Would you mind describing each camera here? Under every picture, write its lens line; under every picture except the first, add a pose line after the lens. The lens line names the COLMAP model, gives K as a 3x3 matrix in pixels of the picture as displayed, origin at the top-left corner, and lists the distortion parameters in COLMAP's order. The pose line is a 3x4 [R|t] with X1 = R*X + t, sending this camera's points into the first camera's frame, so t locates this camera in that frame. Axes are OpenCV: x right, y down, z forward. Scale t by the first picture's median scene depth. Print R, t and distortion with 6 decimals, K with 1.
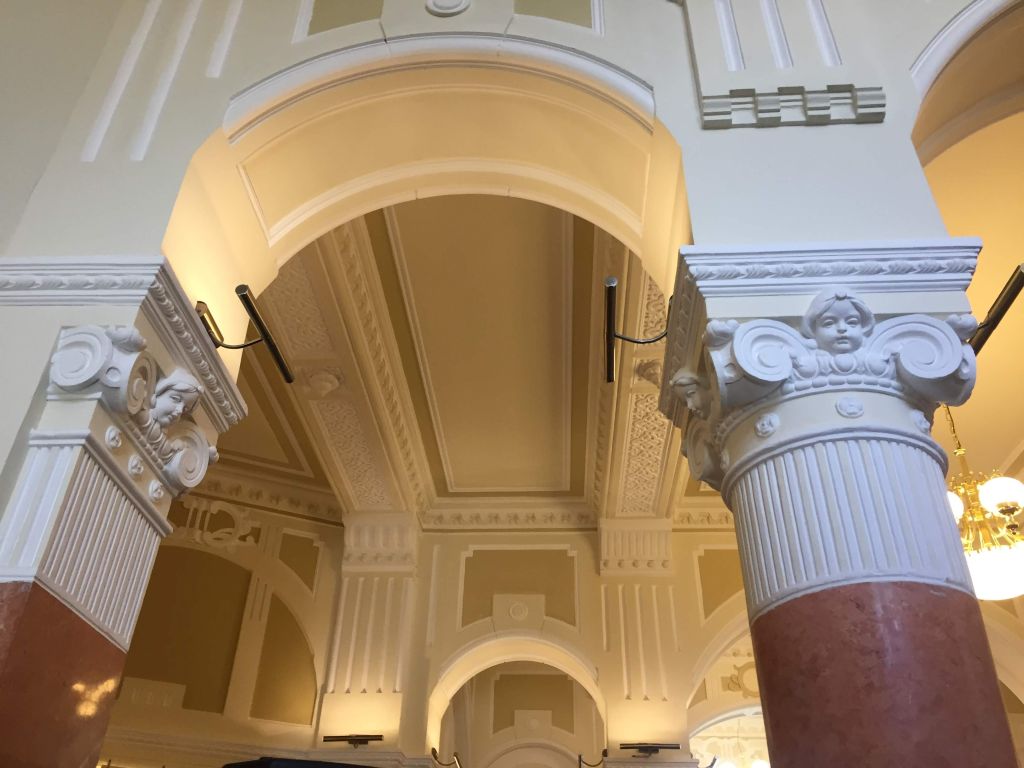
lens RADIAL K [[896.7, 0, 502.8], [0, 896.7, 383.2], [0, 0, 1]] dist [0.093253, -0.128195]
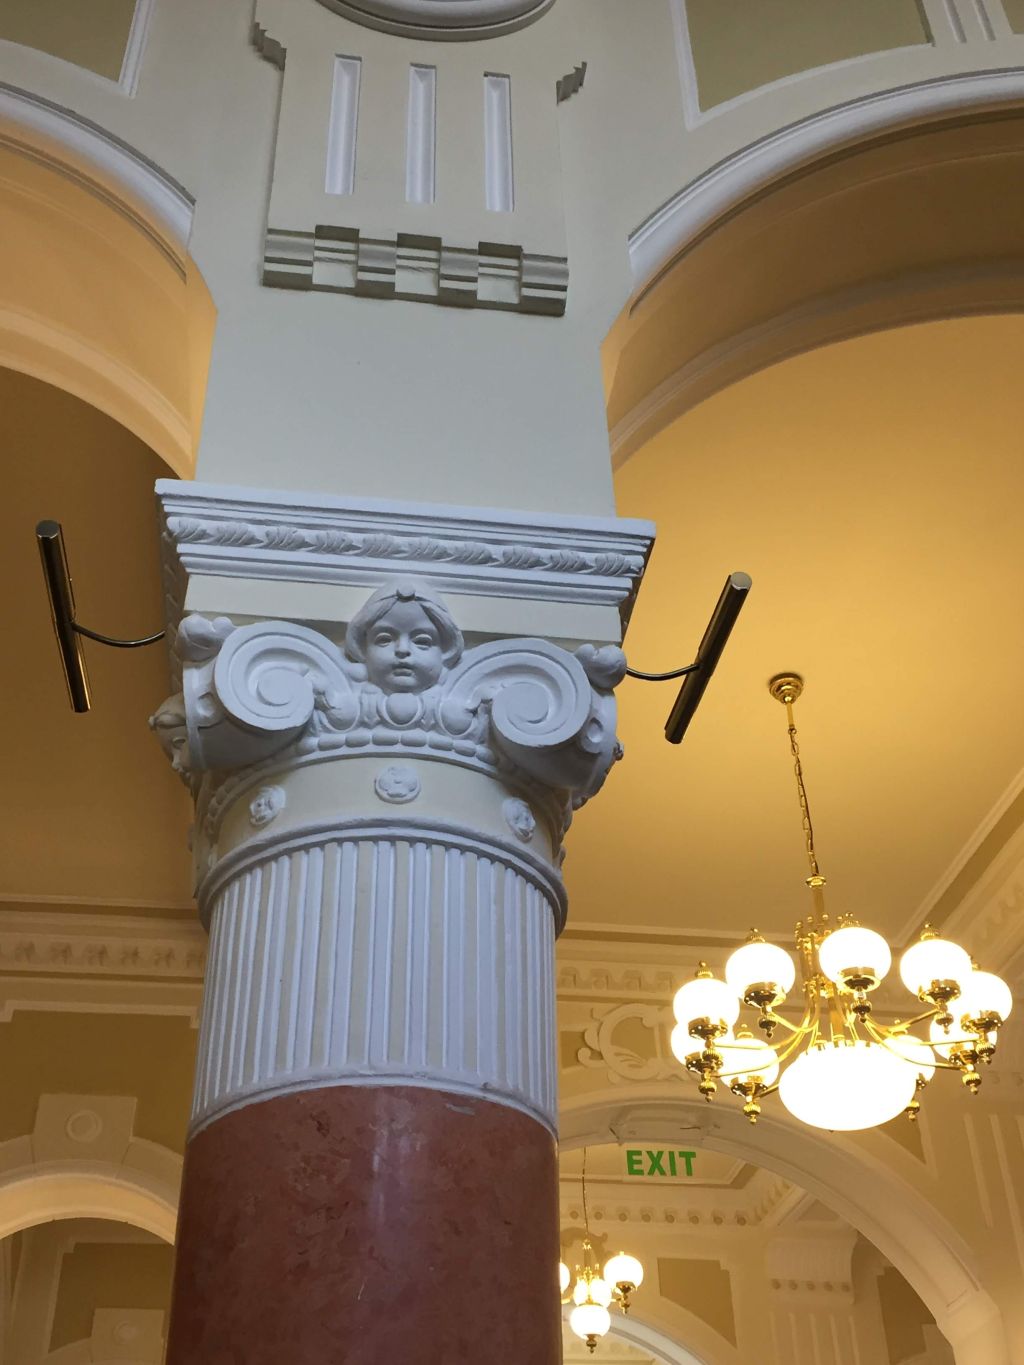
lens RADIAL K [[1584.6, 0, 520.9], [0, 1584.6, 684.1], [0, 0, 1]] dist [0.062127, 0.000000]
pose [[0.978829, 0.087981, 0.184806, 0.252795], [-0.083179, 0.995968, -0.033593, -0.009849], [-0.187017, 0.017510, 0.982201, -0.019436]]
